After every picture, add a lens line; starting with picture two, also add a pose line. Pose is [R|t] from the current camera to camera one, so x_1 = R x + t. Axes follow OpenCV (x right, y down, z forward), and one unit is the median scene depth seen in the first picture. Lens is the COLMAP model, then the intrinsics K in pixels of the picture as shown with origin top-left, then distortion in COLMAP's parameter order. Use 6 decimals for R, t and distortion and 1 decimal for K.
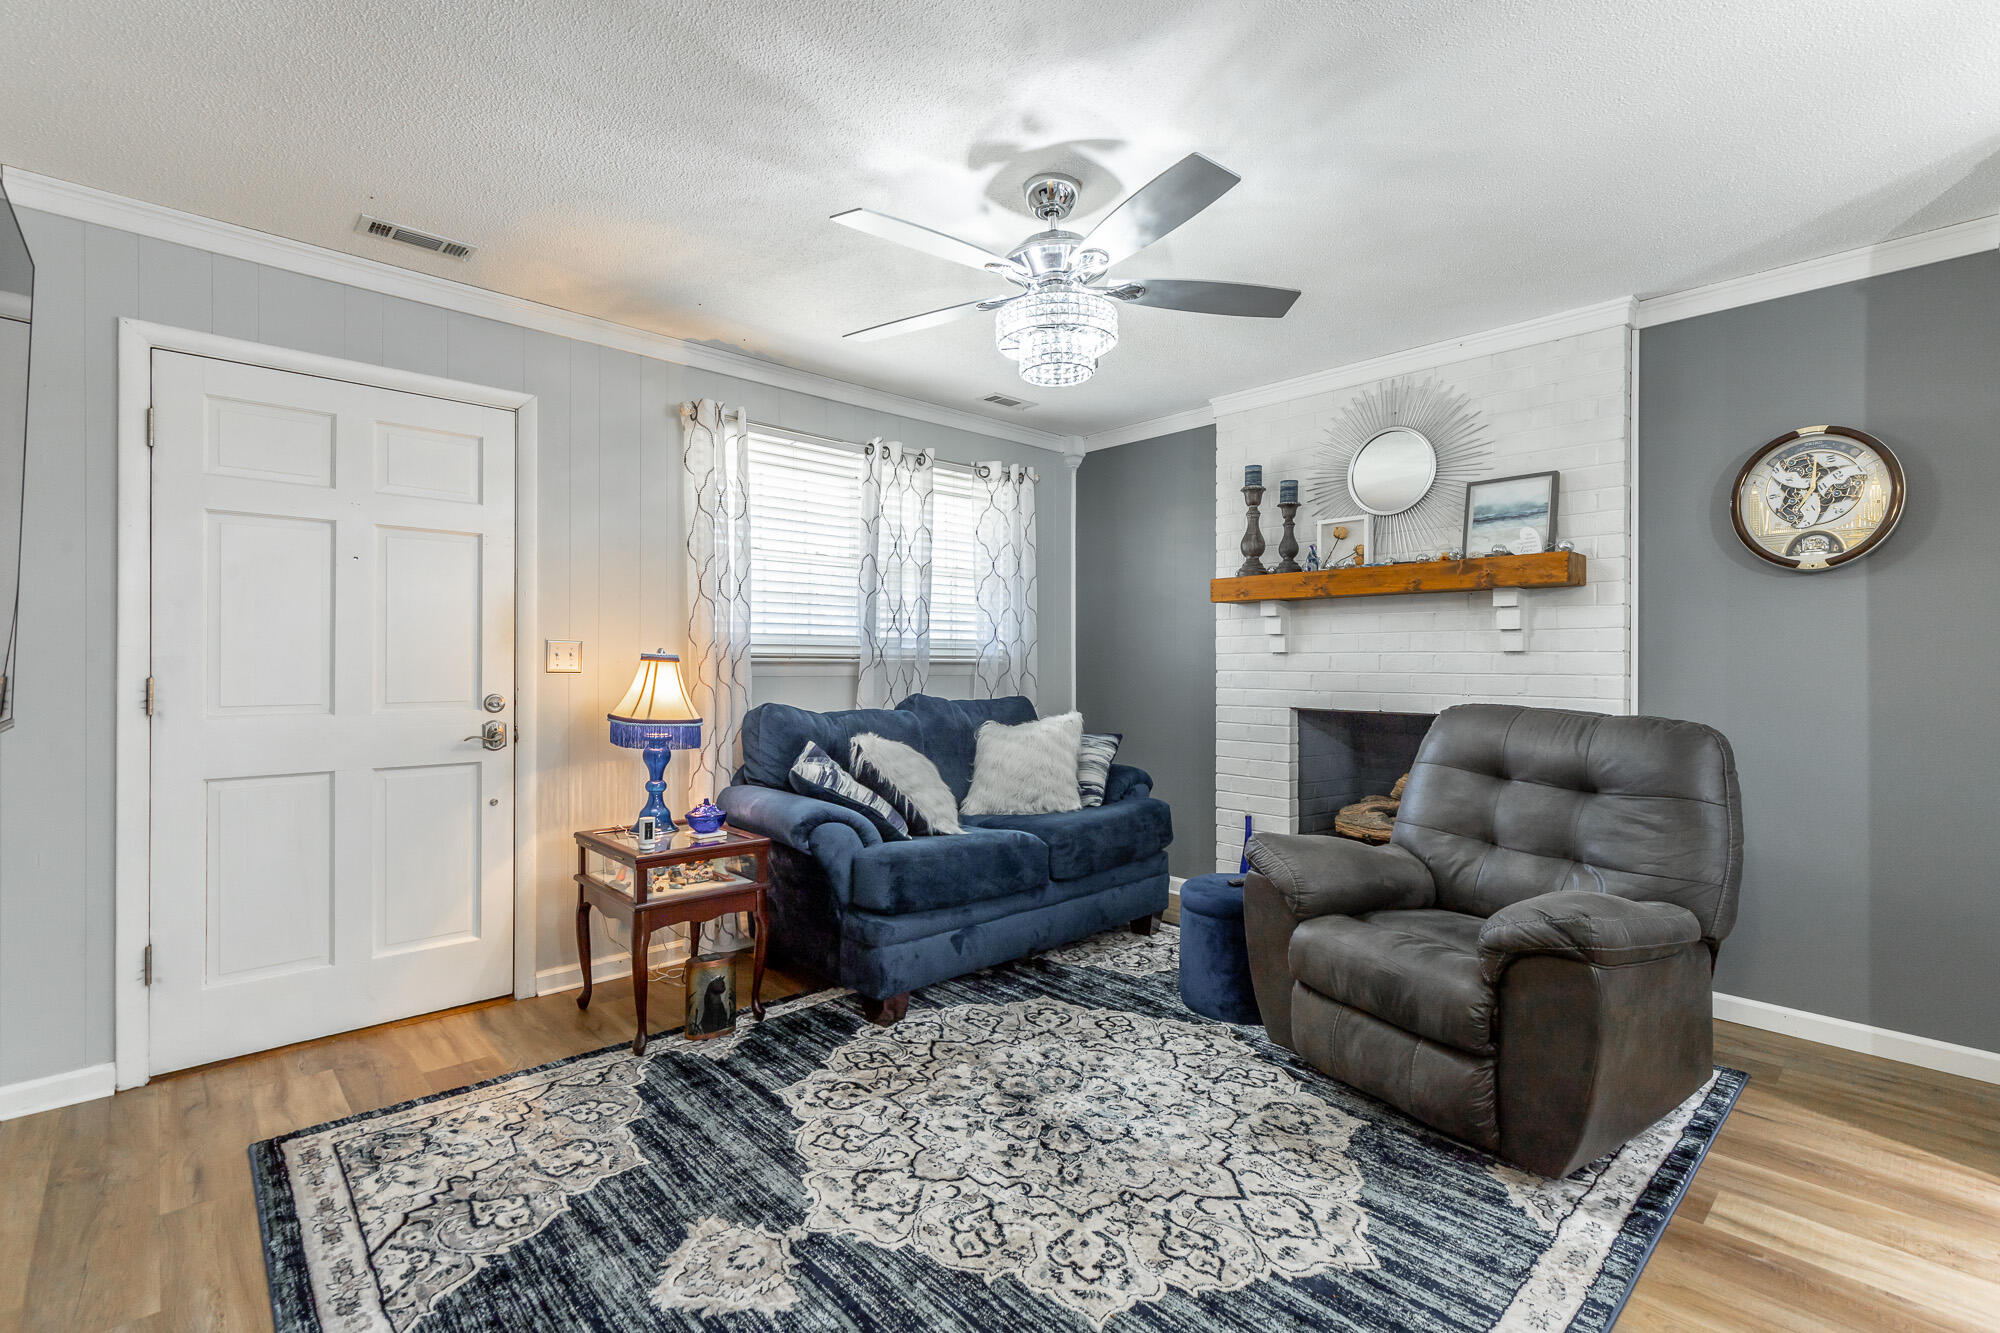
lens RADIAL K [[909.2, 0, 1021.5], [0, 909.2, 660.4], [0, 0, 1]] dist [0.010615, -0.000540]
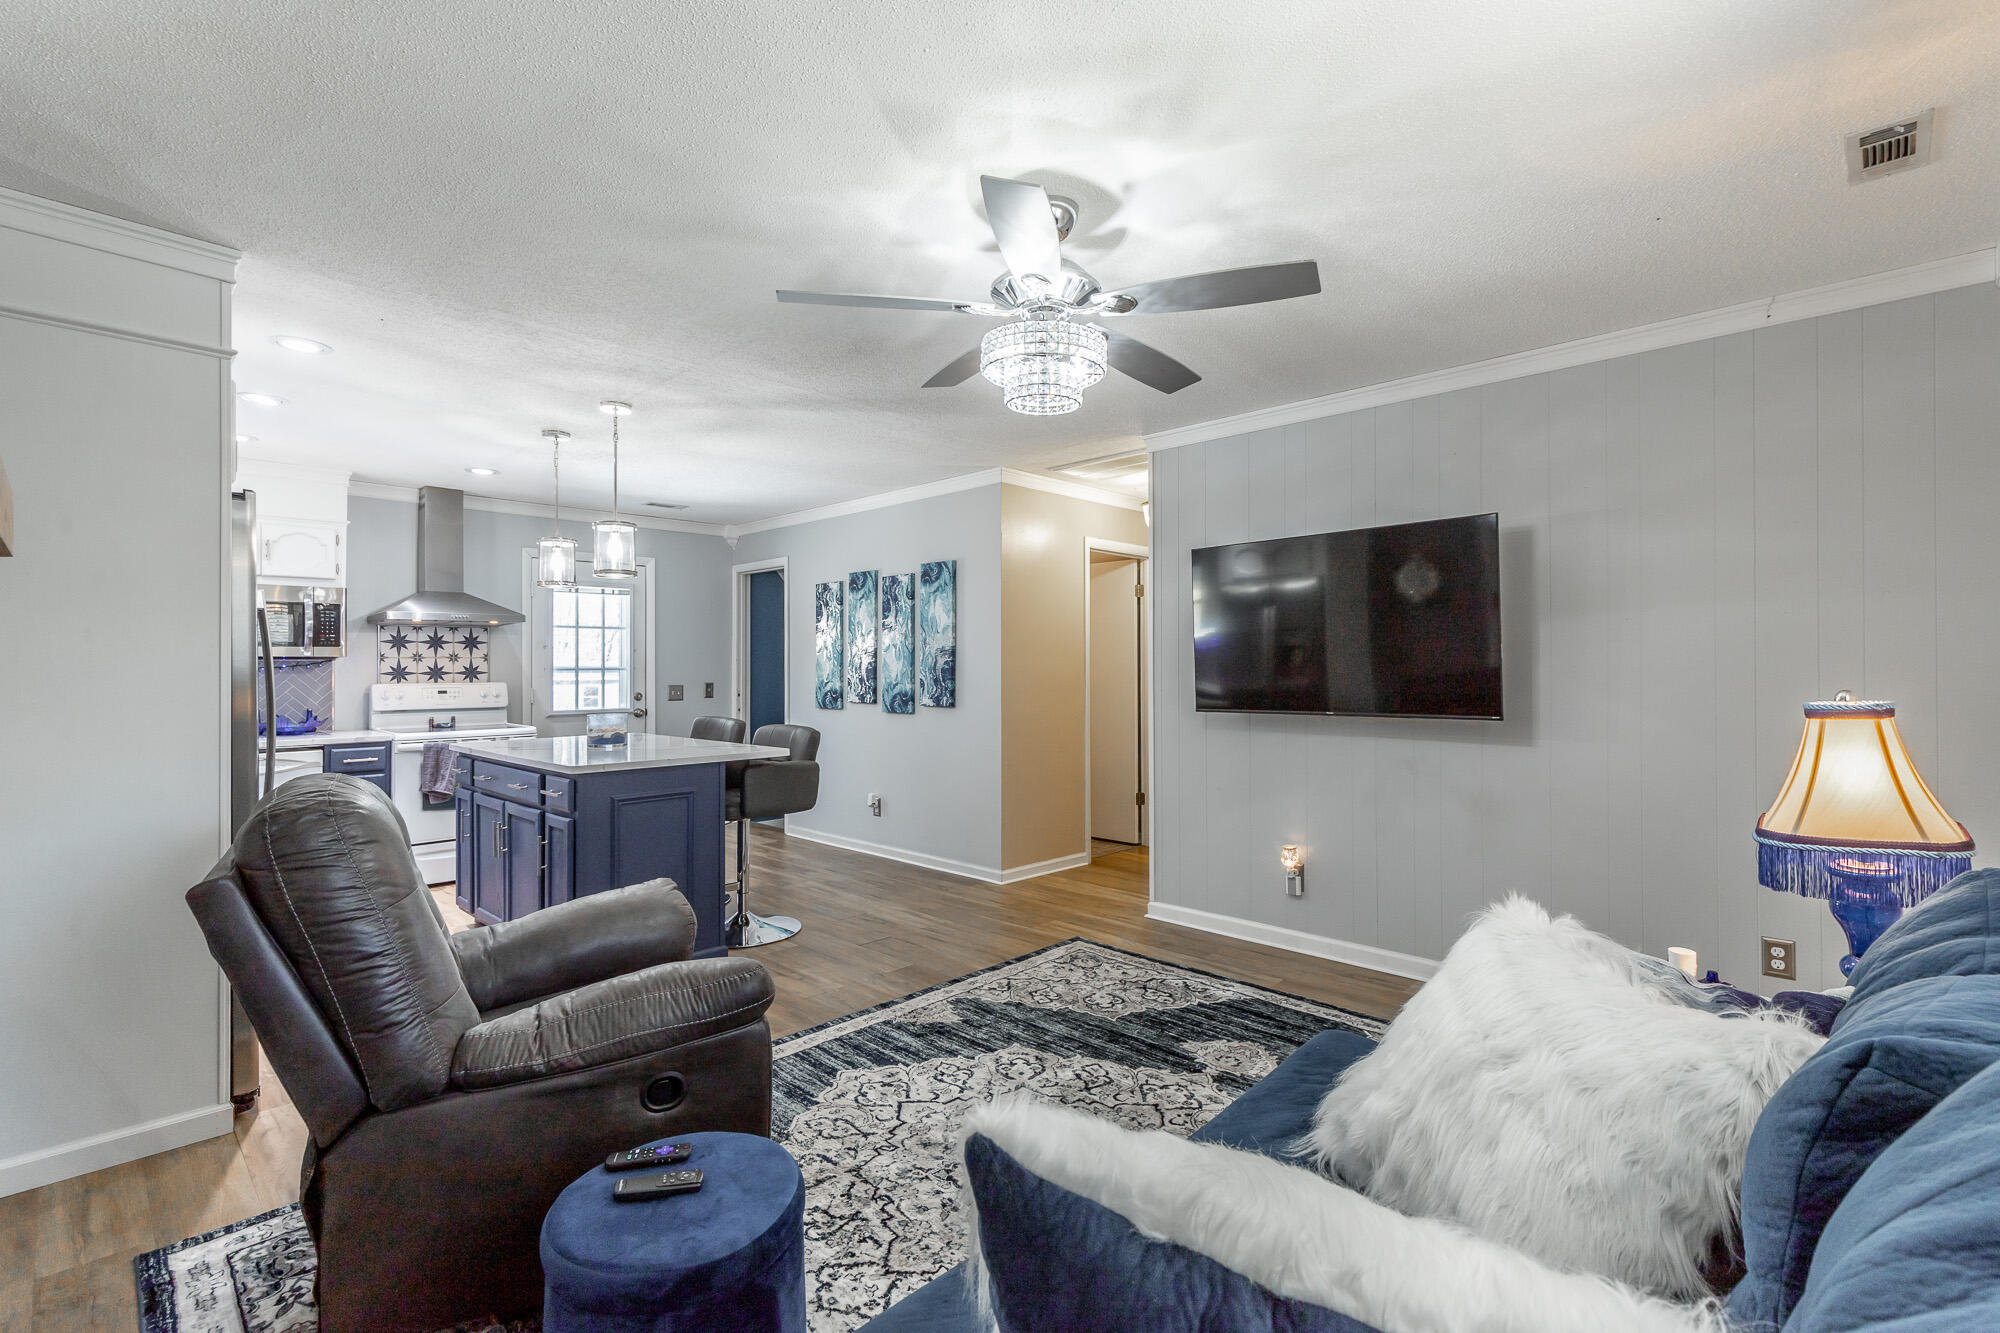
lens RADIAL K [[909.2, 0, 1021.5], [0, 909.2, 660.4], [0, 0, 1]] dist [0.010615, -0.000540]
pose [[-0.999002, 0.000275, -0.044668, 0.109506], [0.000553, 0.999980, -0.006228, -0.038977], [0.044665, -0.006247, -0.998982, 2.026163]]
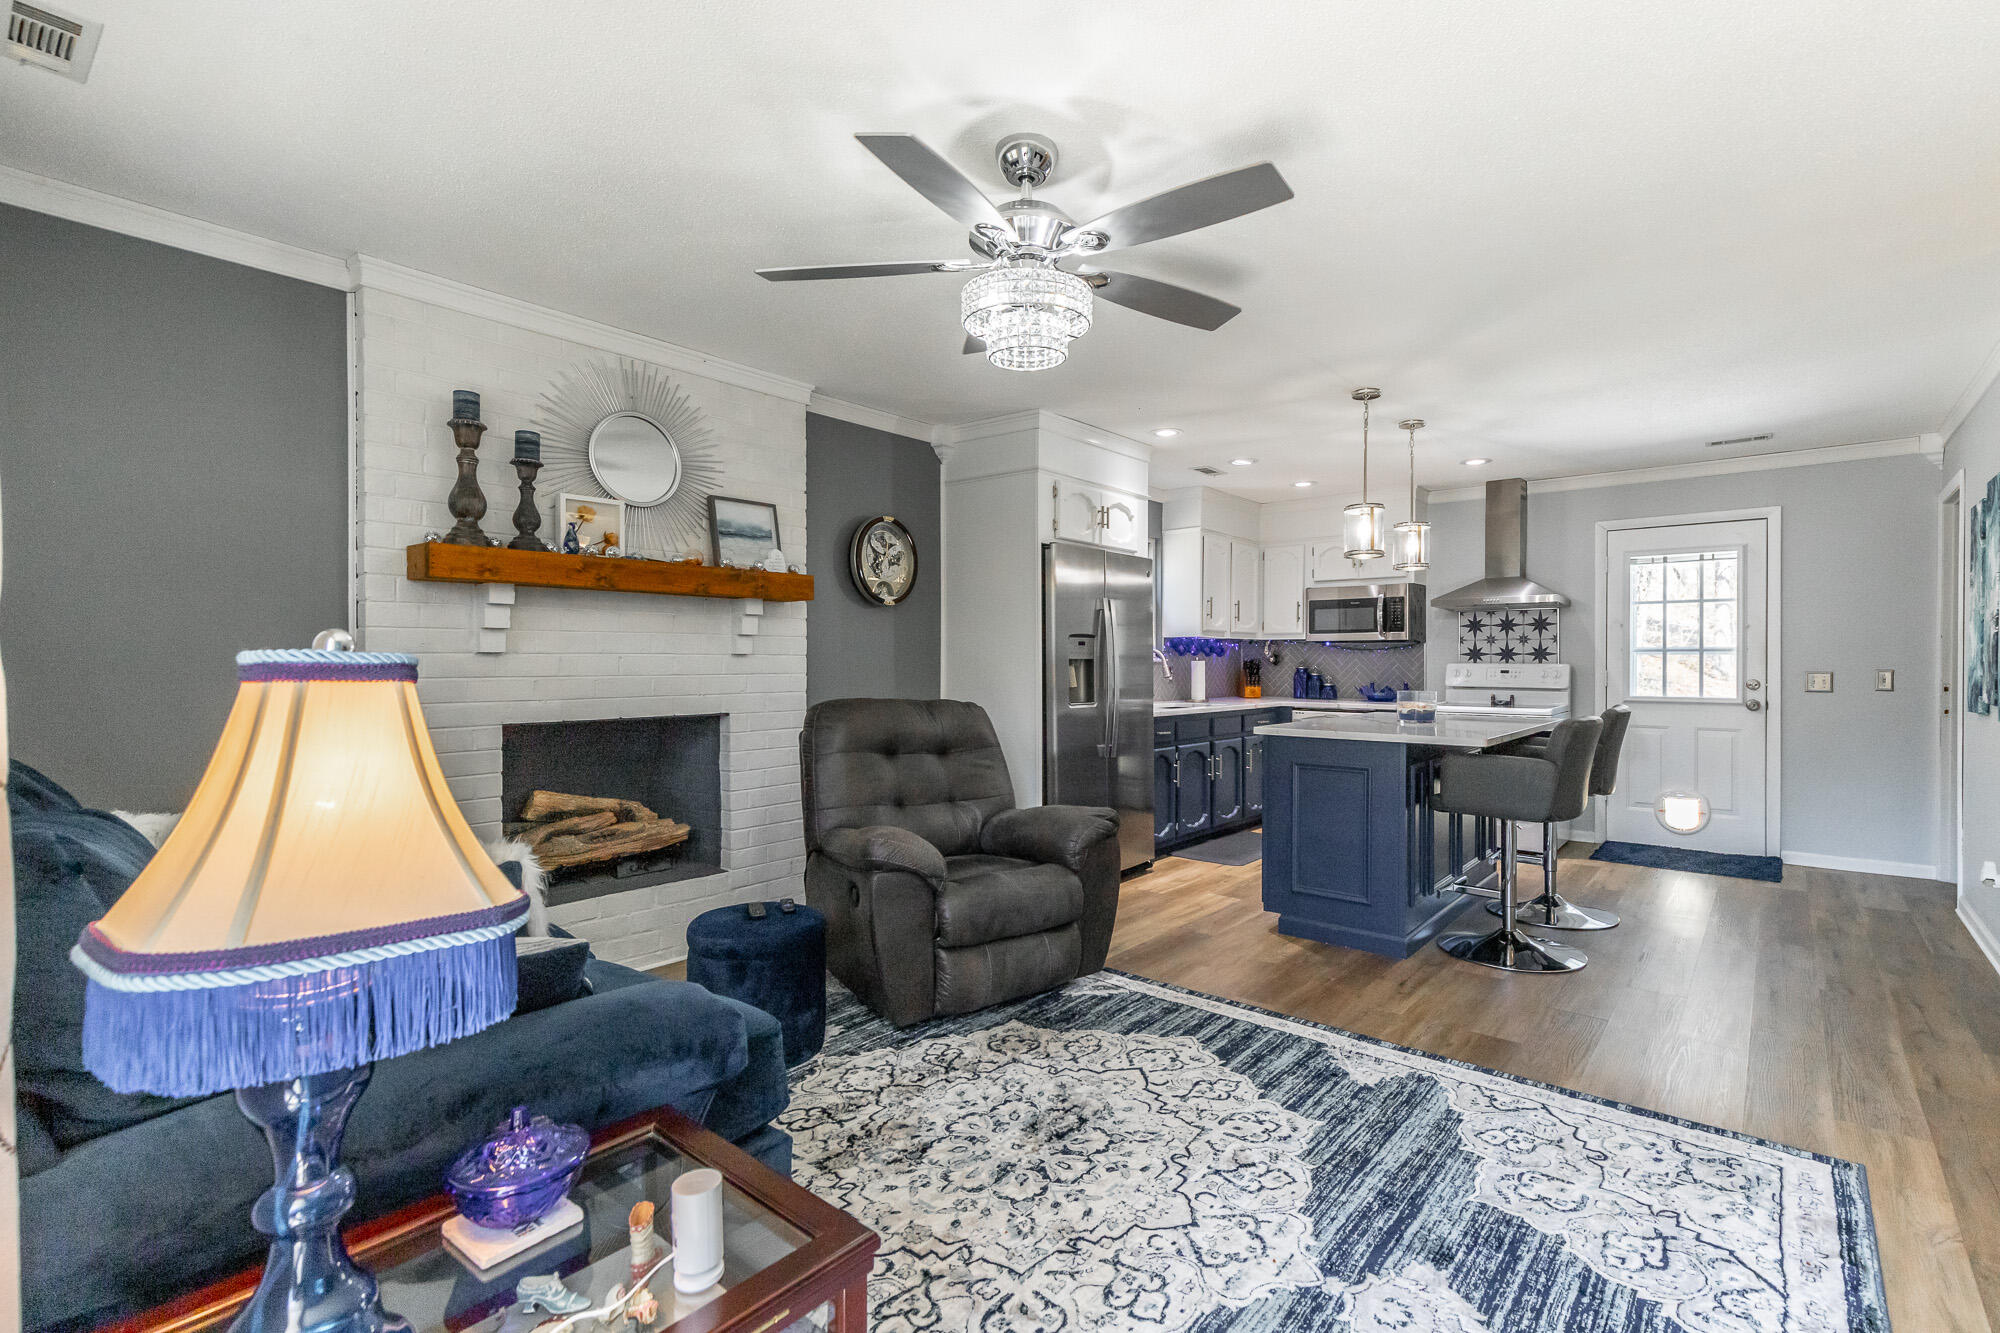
lens RADIAL K [[909.2, 0, 1021.5], [0, 909.2, 660.4], [0, 0, 1]] dist [0.010615, -0.000540]
pose [[-0.114124, -0.004003, 0.993458, -0.914381], [-0.001457, 0.999991, 0.003862, -0.009650], [-0.993465, -0.001007, -0.114129, 1.149107]]
